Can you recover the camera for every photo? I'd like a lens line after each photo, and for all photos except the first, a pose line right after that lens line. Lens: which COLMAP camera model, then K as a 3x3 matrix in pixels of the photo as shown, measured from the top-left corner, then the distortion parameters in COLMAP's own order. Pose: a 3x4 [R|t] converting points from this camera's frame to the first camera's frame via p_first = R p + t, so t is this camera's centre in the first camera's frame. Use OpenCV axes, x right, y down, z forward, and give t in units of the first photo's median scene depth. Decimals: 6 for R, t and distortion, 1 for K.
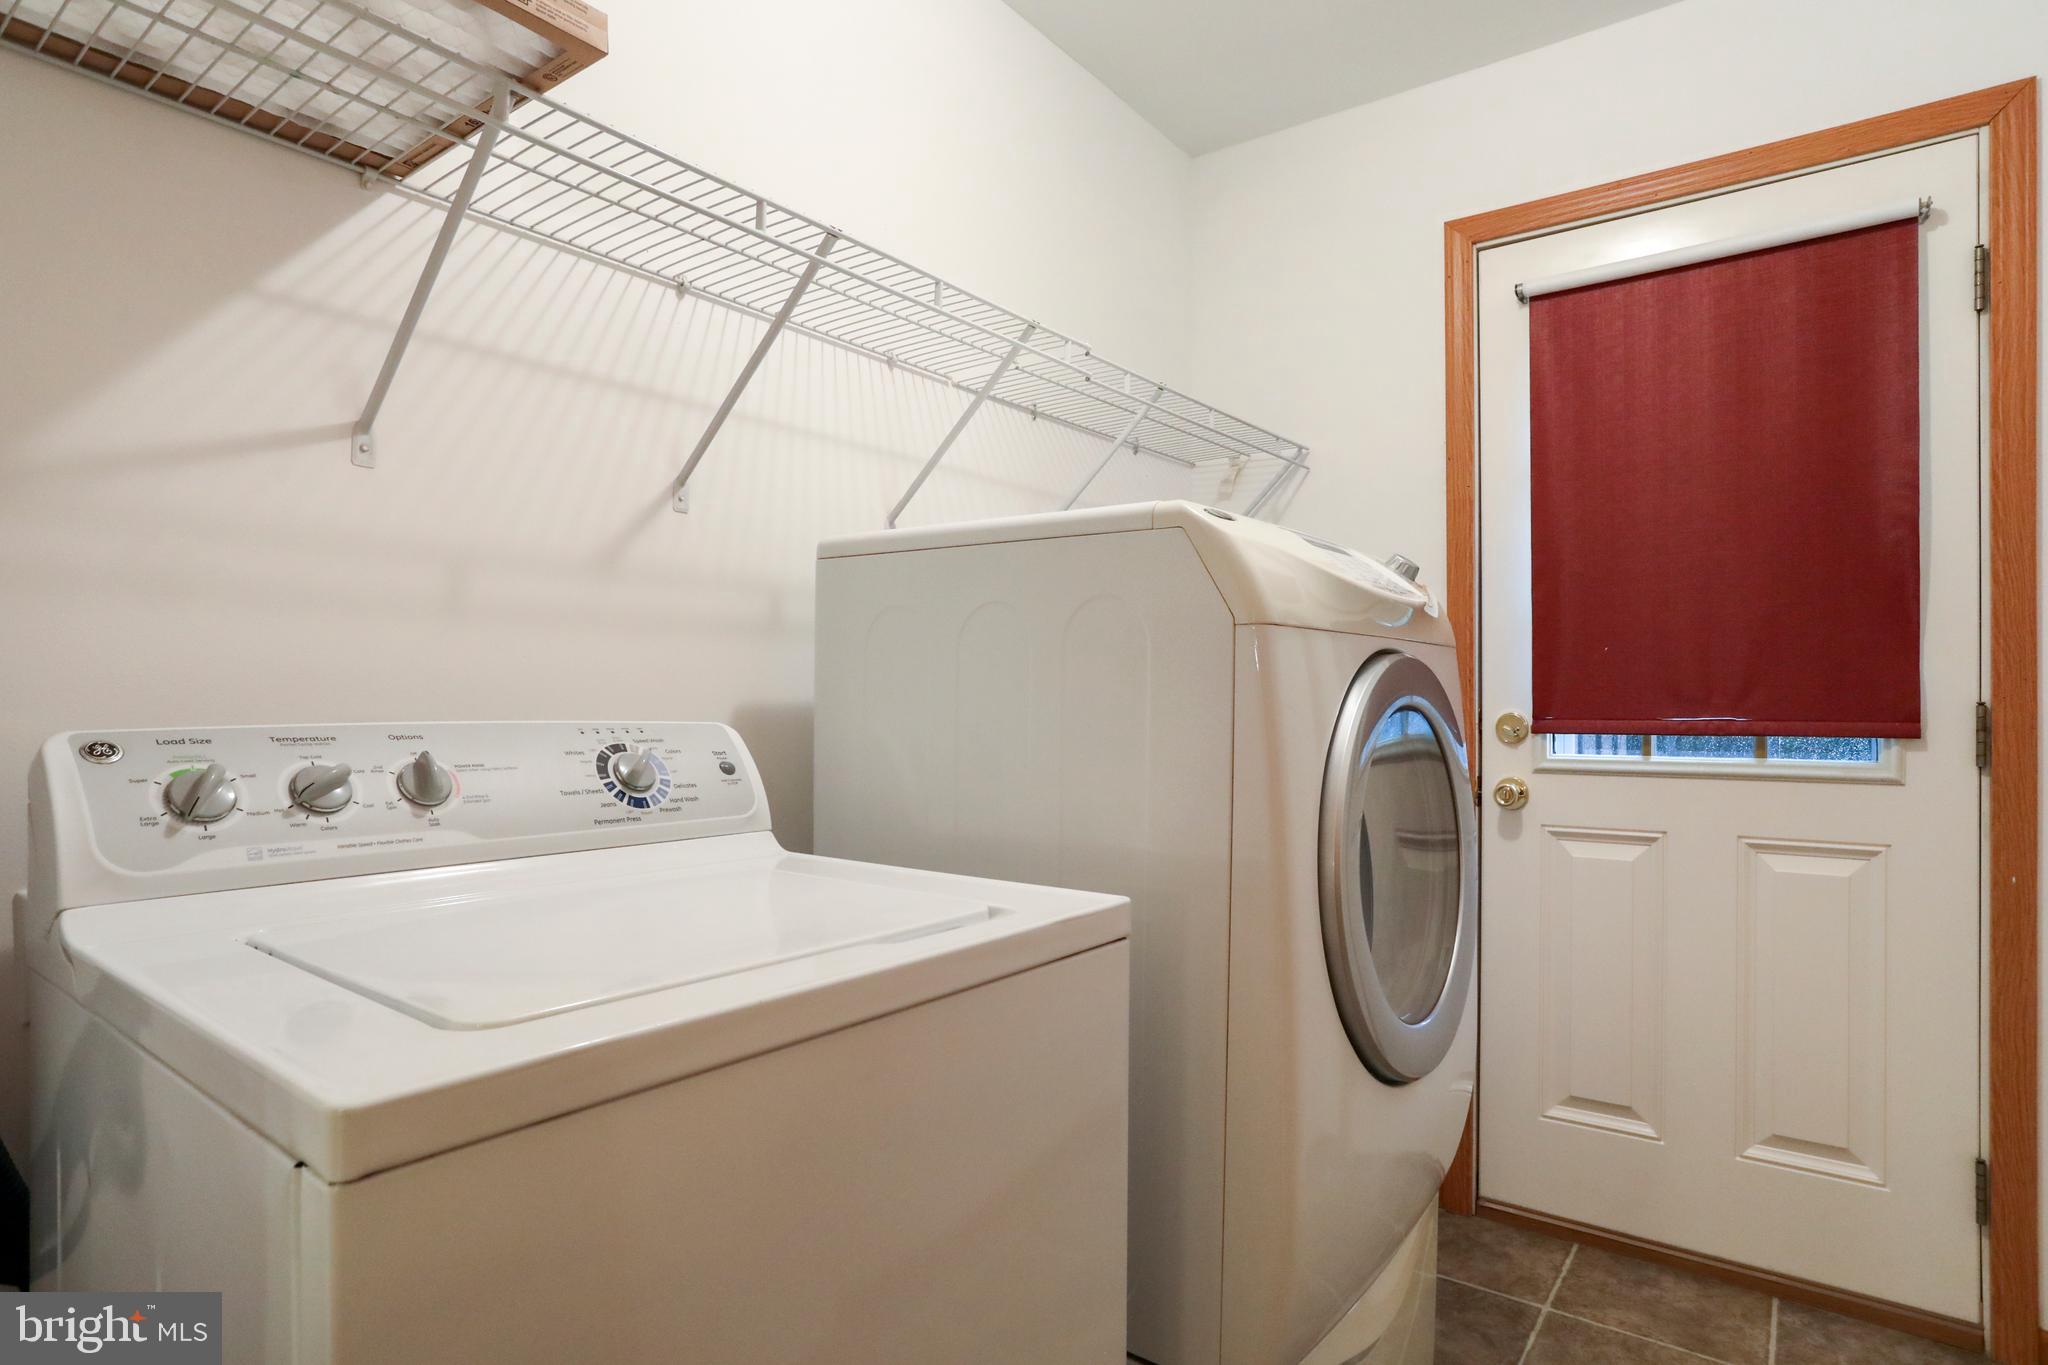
lens RADIAL K [[1081.4, 0, 1020.5], [0, 1081.4, 689.9], [0, 0, 1]] dist [-0.023200, 0.001238]
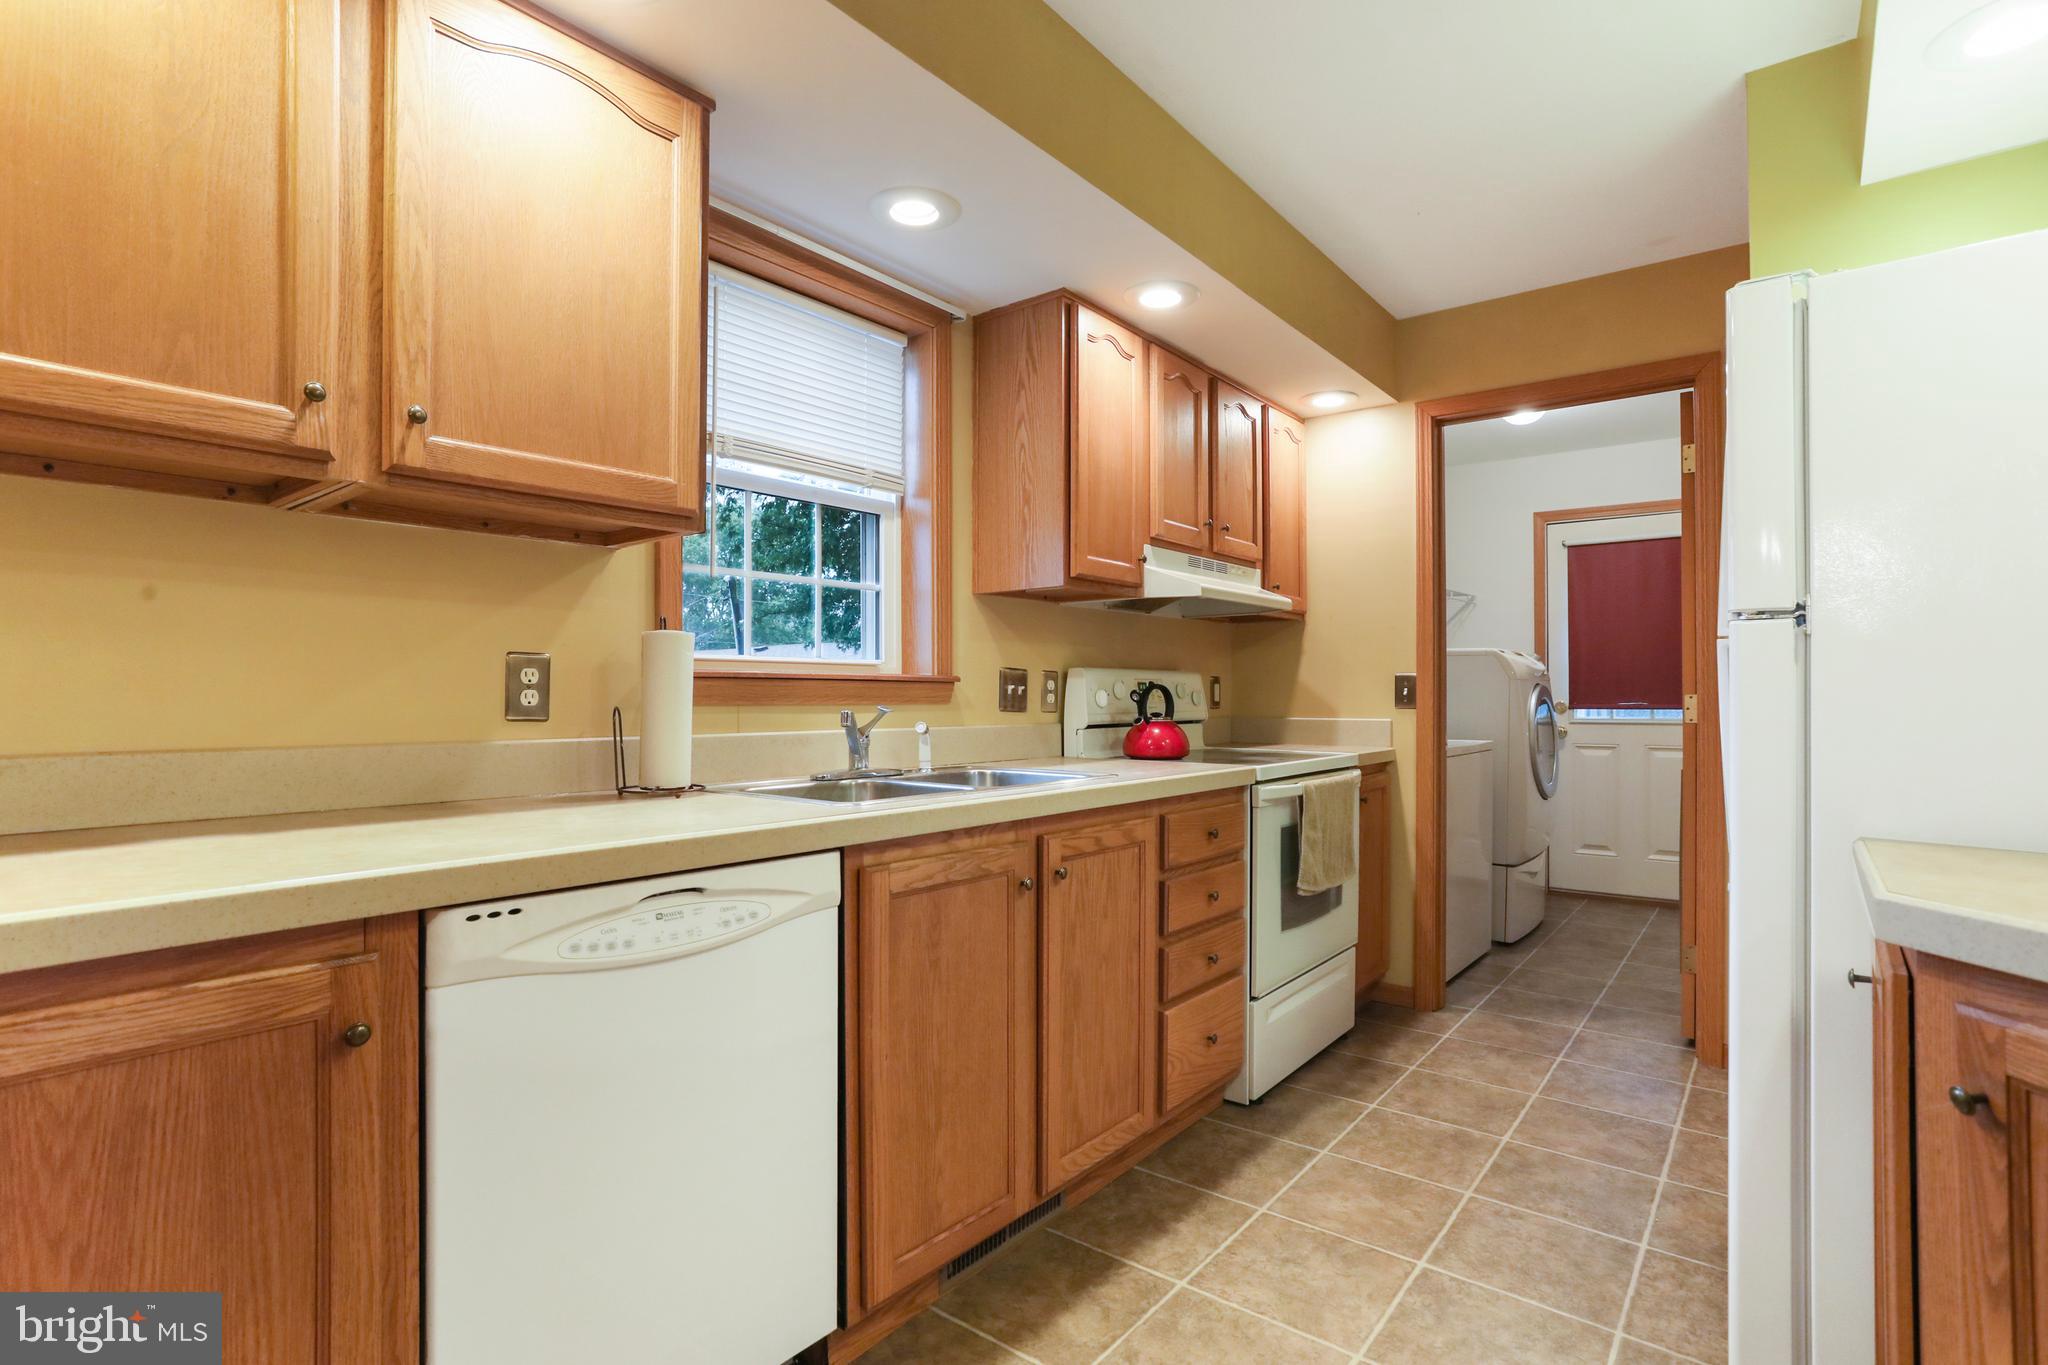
lens RADIAL K [[998.7, 0, 1023.4], [0, 998.7, 690.1], [0, 0, 1]] dist [-0.026699, 0.009186]
pose [[0.999939, -0.008088, -0.007500, -0.868733], [0.008132, 0.999950, 0.005887, -0.033169], [0.007452, -0.005947, 0.999955, -1.485659]]
